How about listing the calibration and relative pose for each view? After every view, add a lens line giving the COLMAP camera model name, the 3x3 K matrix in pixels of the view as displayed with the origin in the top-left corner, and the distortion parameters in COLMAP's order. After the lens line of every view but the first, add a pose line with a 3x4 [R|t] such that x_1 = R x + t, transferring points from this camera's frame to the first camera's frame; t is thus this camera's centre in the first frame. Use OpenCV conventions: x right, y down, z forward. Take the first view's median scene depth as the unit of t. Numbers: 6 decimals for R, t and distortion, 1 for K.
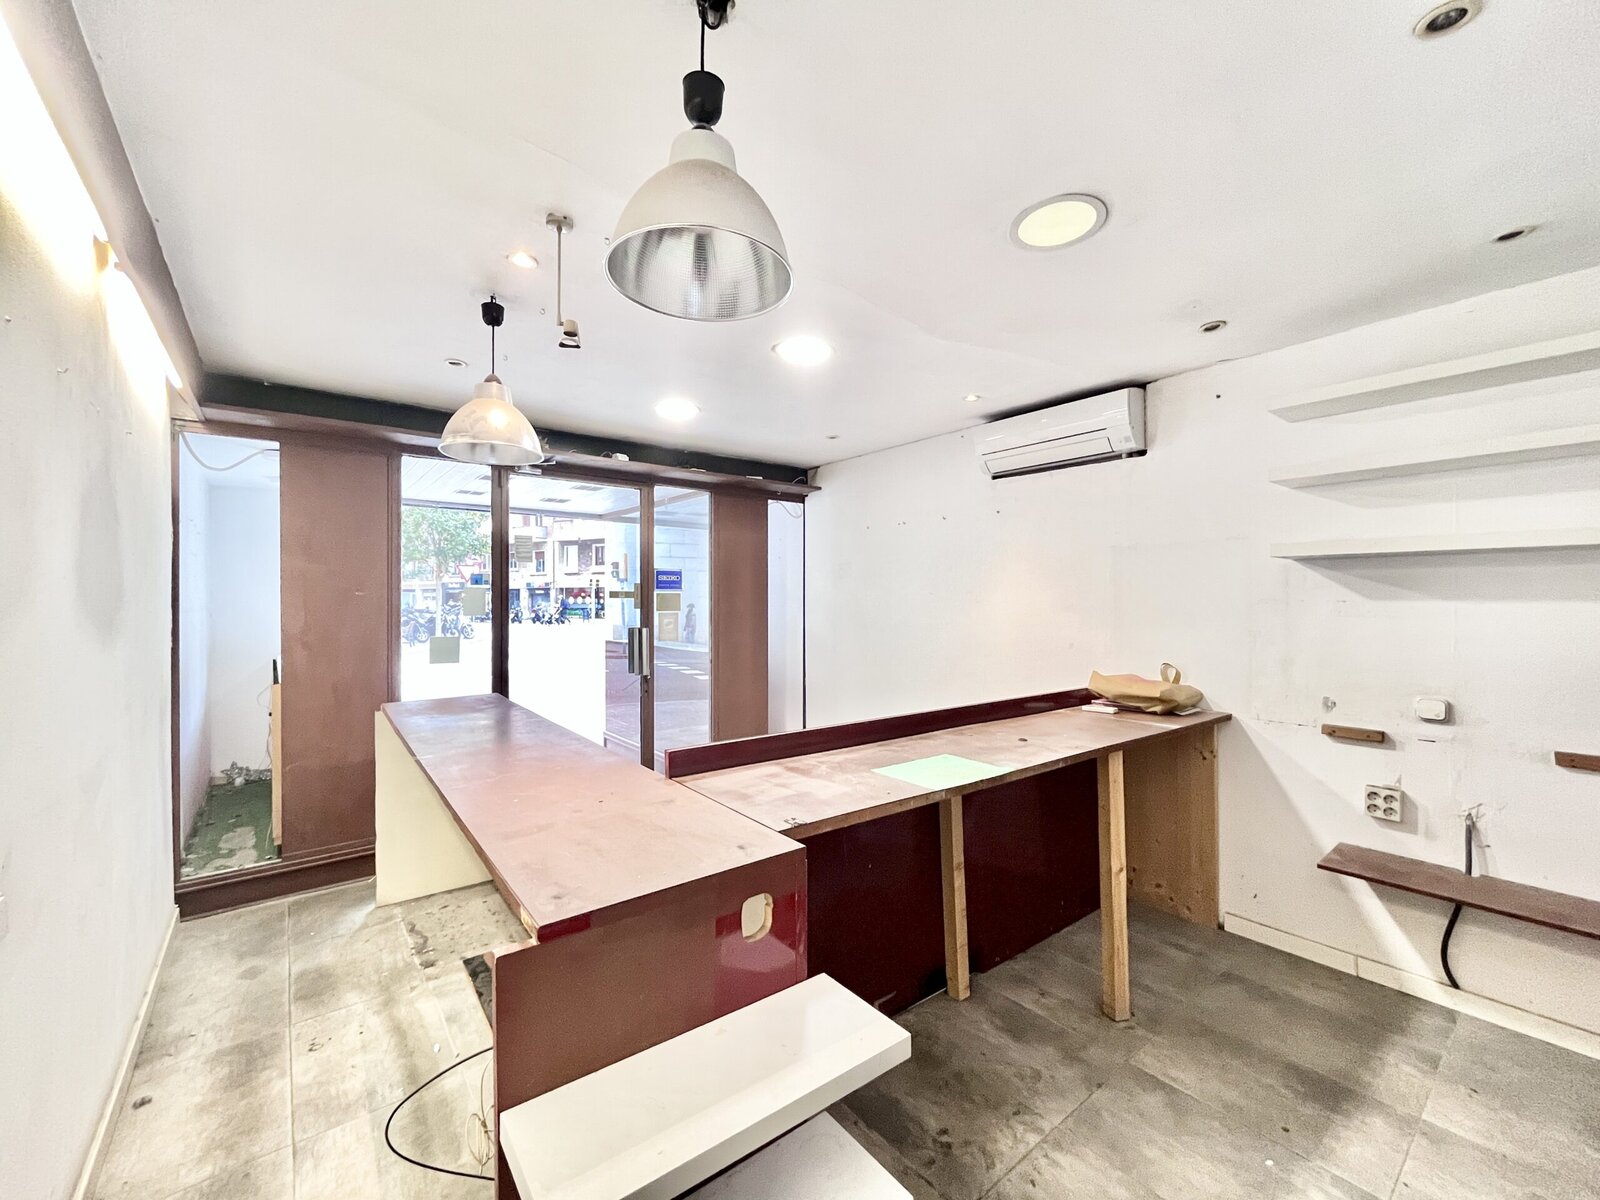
lens RADIAL K [[651.5, 0, 798.2], [0, 651.5, 601.8], [0, 0, 1]] dist [0.000404, -0.000544]
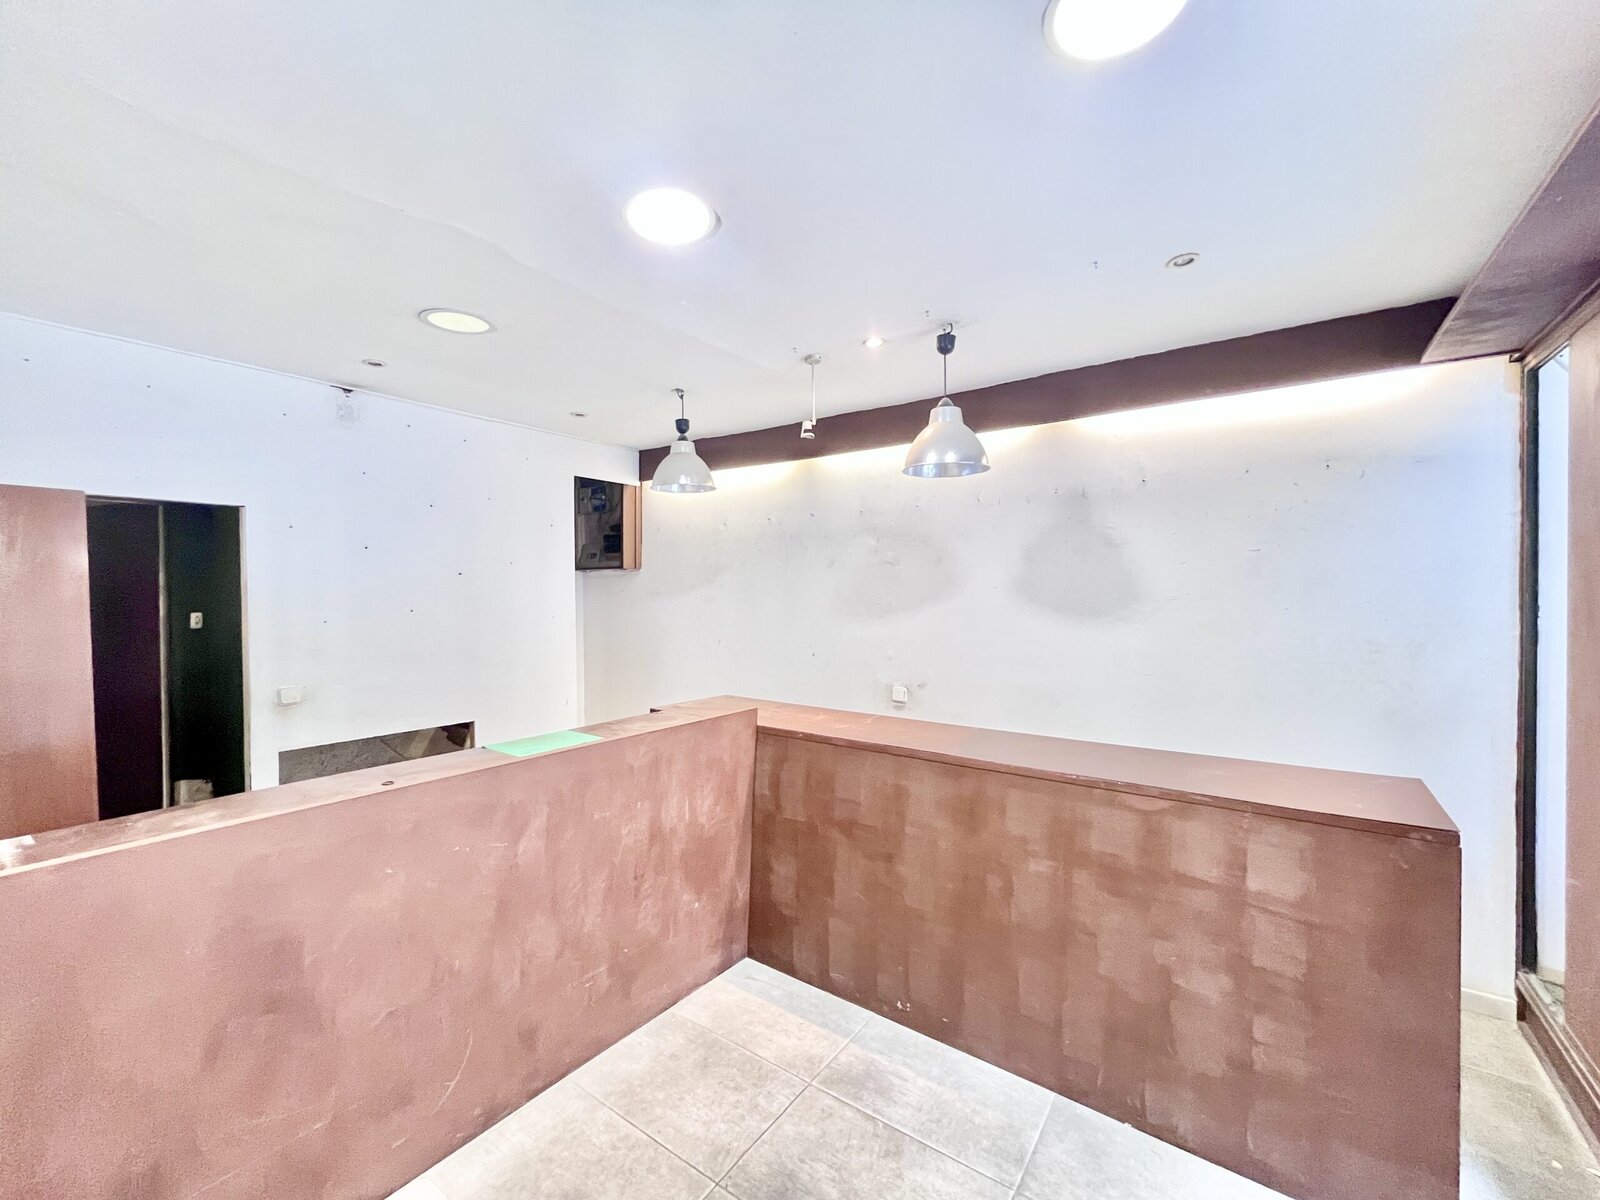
lens RADIAL K [[651.5, 0, 798.2], [0, 651.5, 601.8], [0, 0, 1]] dist [0.000404, -0.000544]
pose [[-0.959645, 0.010102, -0.281031, 0.051534], [0.005024, 0.999811, 0.018783, -0.013752], [0.281168, 0.016613, -0.959515, 1.166141]]
